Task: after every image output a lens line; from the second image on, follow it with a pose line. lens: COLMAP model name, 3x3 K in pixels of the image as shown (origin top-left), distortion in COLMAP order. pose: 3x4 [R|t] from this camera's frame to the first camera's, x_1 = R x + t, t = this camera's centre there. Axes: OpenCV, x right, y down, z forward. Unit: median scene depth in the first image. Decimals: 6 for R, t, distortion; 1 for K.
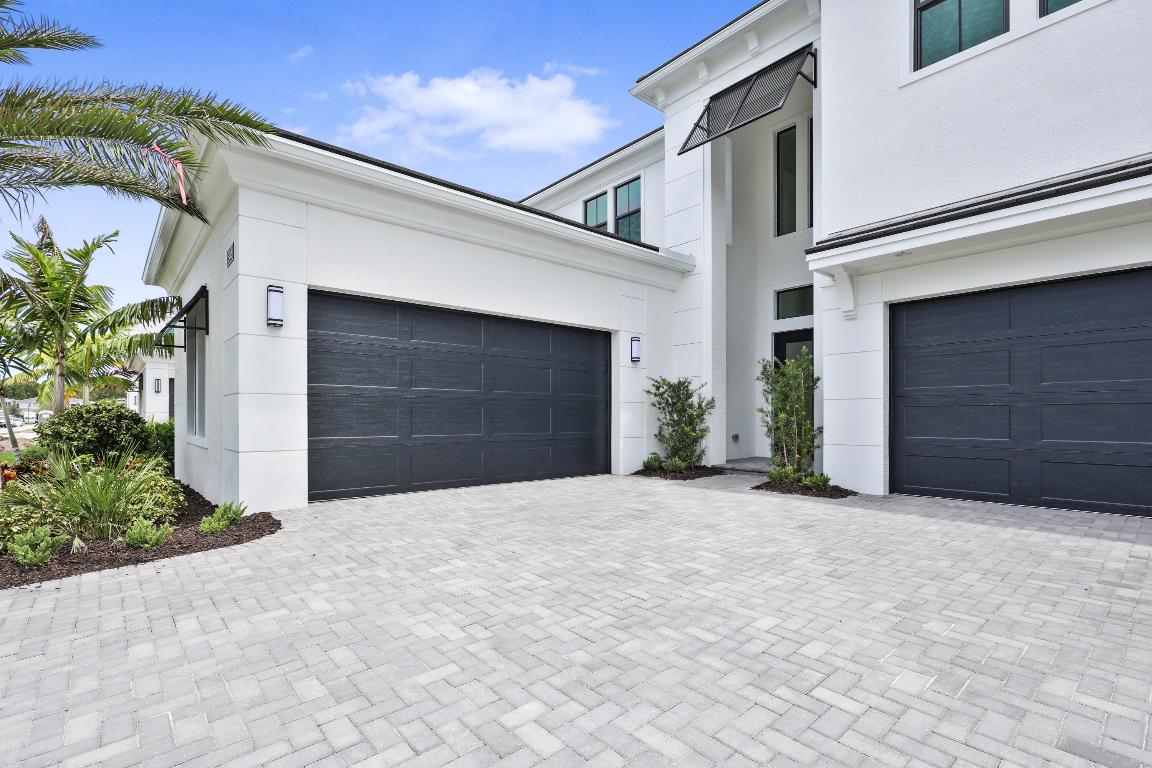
lens RADIAL K [[541.0, 0, 574.8], [0, 541.0, 414.5], [0, 0, 1]] dist [-0.000456, 0.001318]
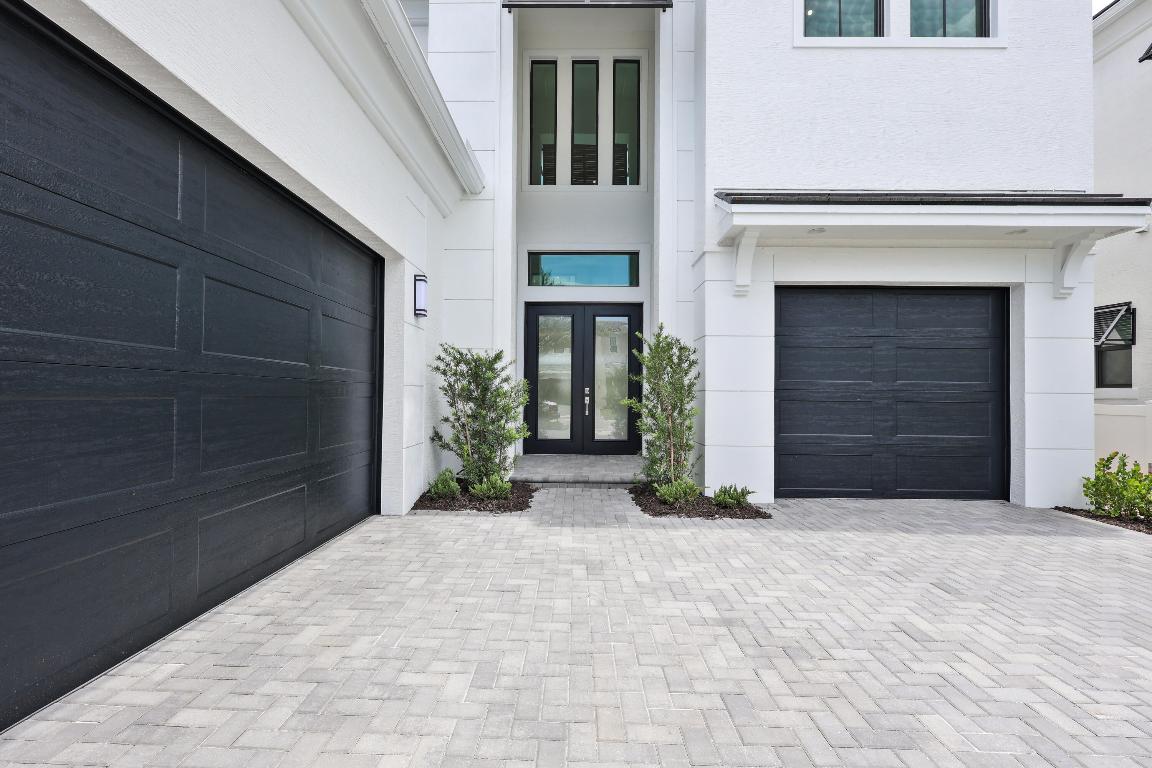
lens RADIAL K [[532.9, 0, 576.0], [0, 532.9, 384.0], [0, 0, 1]] dist [0.001013, 0.000341]
pose [[0.664528, 0.022230, 0.746932, -0.260892], [-0.012509, 0.999748, -0.018626, -0.020412], [-0.747158, 0.003034, 0.664639, 0.616355]]
